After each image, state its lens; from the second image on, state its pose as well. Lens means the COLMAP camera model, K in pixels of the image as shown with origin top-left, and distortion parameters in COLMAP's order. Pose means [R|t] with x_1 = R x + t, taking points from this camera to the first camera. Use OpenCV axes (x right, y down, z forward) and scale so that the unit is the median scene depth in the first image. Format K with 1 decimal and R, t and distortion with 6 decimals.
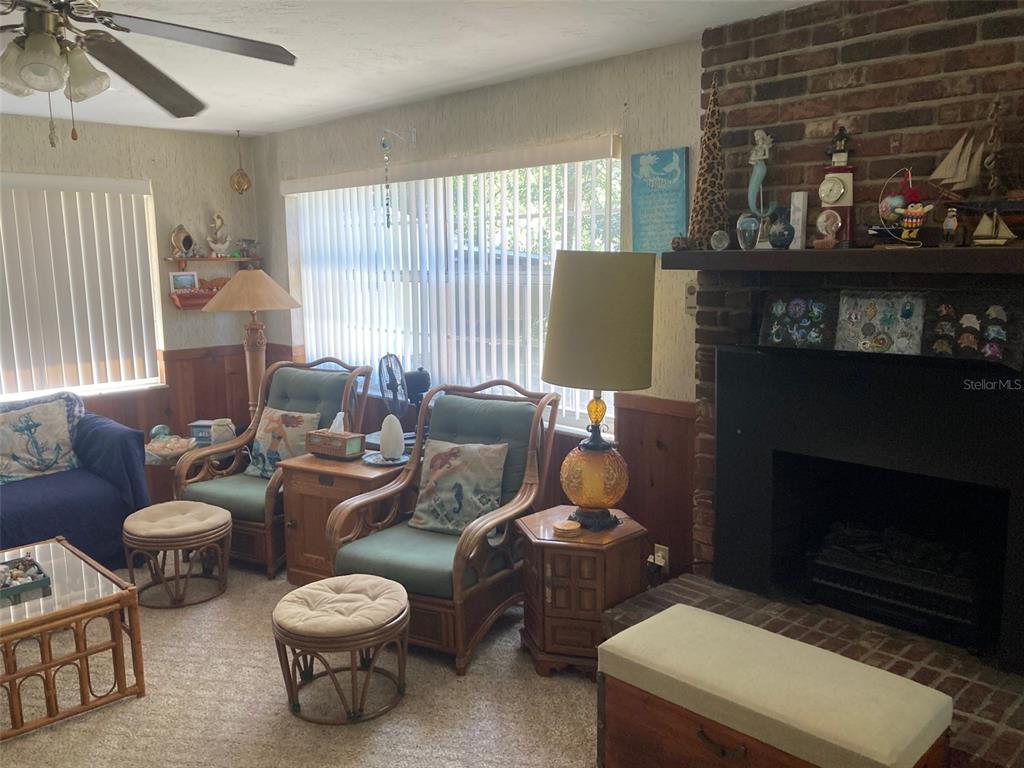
lens RADIAL K [[838.6, 0, 489.6], [0, 838.6, 378.3], [0, 0, 1]] dist [0.018534, -0.014566]
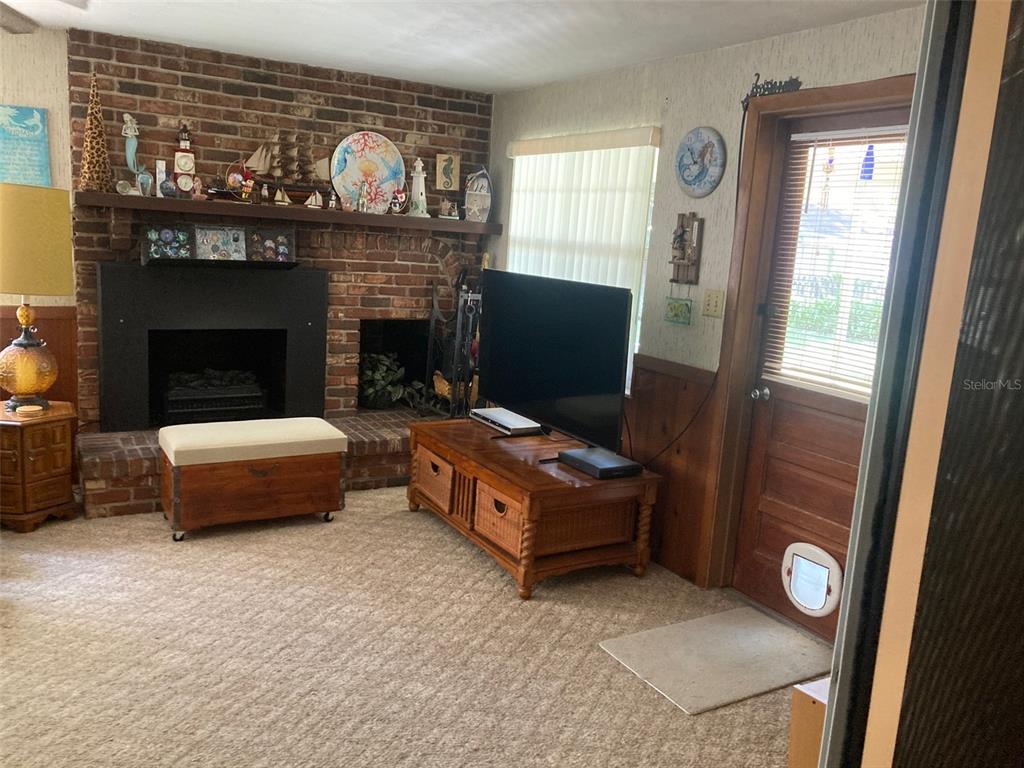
lens RADIAL K [[837.1, 0, 512.0], [0, 837.1, 384.0], [0, 0, 1]] dist [0.009990, 0.002640]
pose [[0.224632, -0.148483, 0.963064, -0.915988], [0.076678, 0.987951, 0.134435, 0.026557], [-0.971422, 0.043647, 0.233311, 0.012042]]
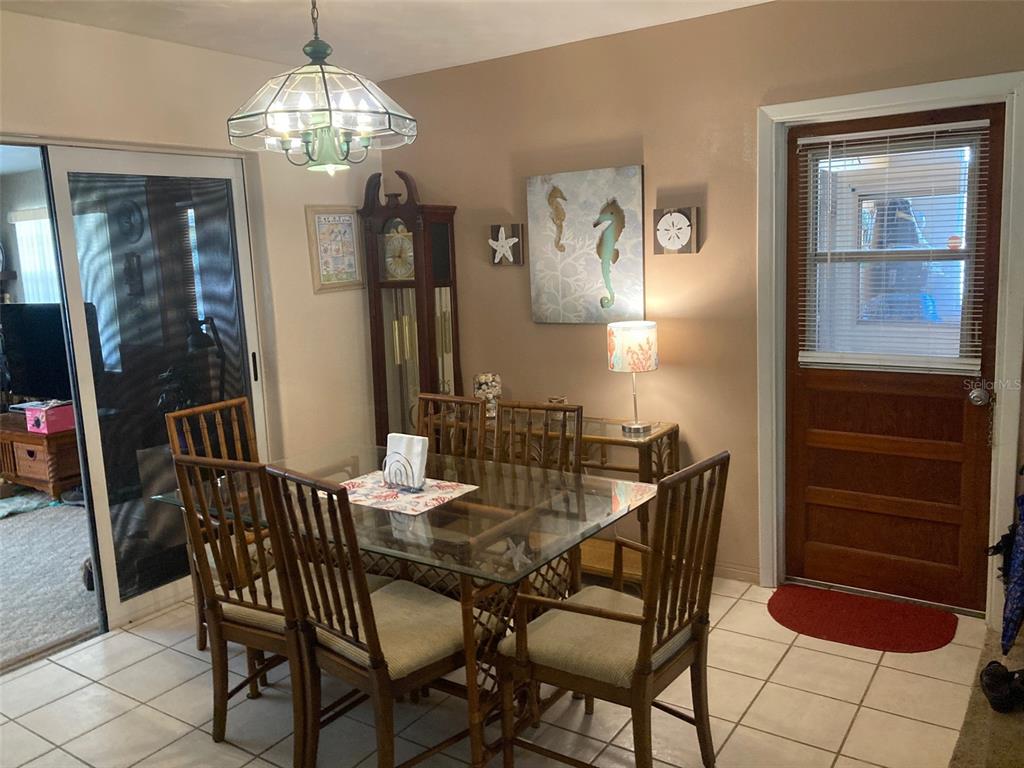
lens RADIAL K [[837.1, 0, 512.0], [0, 837.1, 384.0], [0, 0, 1]] dist [0.009990, 0.002640]
pose [[-0.218768, -0.124691, 0.967777, -1.831641], [0.196966, 0.965743, 0.168953, 0.110628], [-0.955691, 0.227580, -0.186714, -0.401725]]
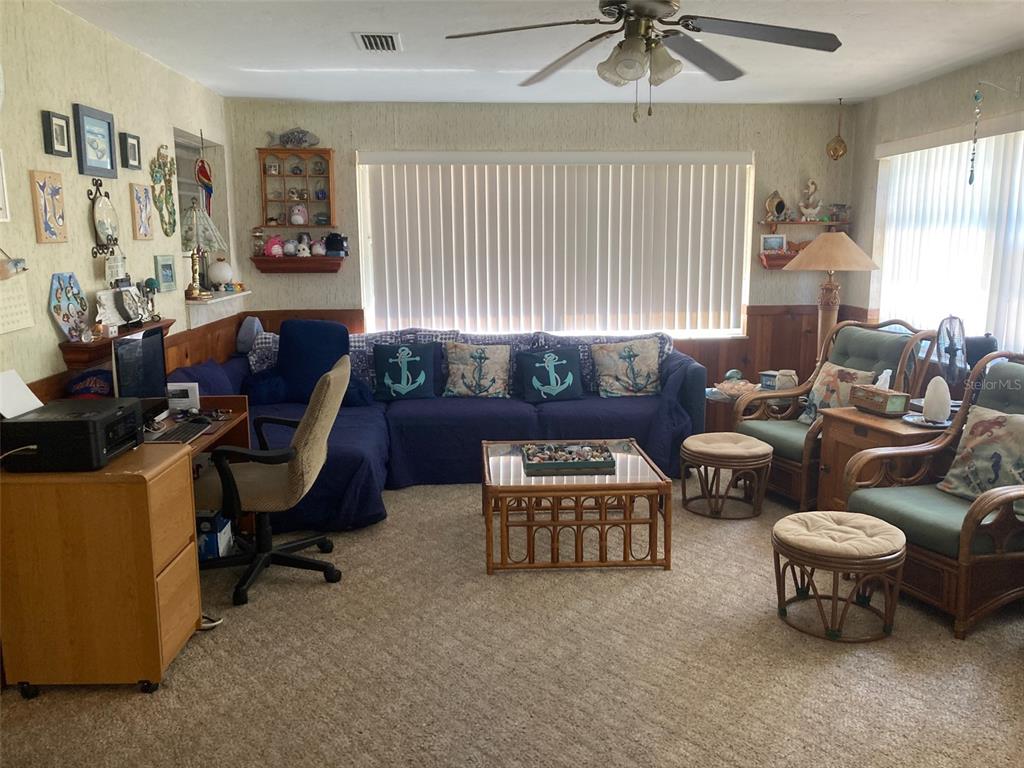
lens RADIAL K [[837.1, 0, 512.0], [0, 837.1, 384.0], [0, 0, 1]] dist [0.009990, 0.002640]
pose [[0.765261, 0.123068, -0.631846, 0.149253], [-0.101836, 0.992339, 0.069945, 0.041666], [0.635614, 0.010818, 0.771932, -0.093565]]
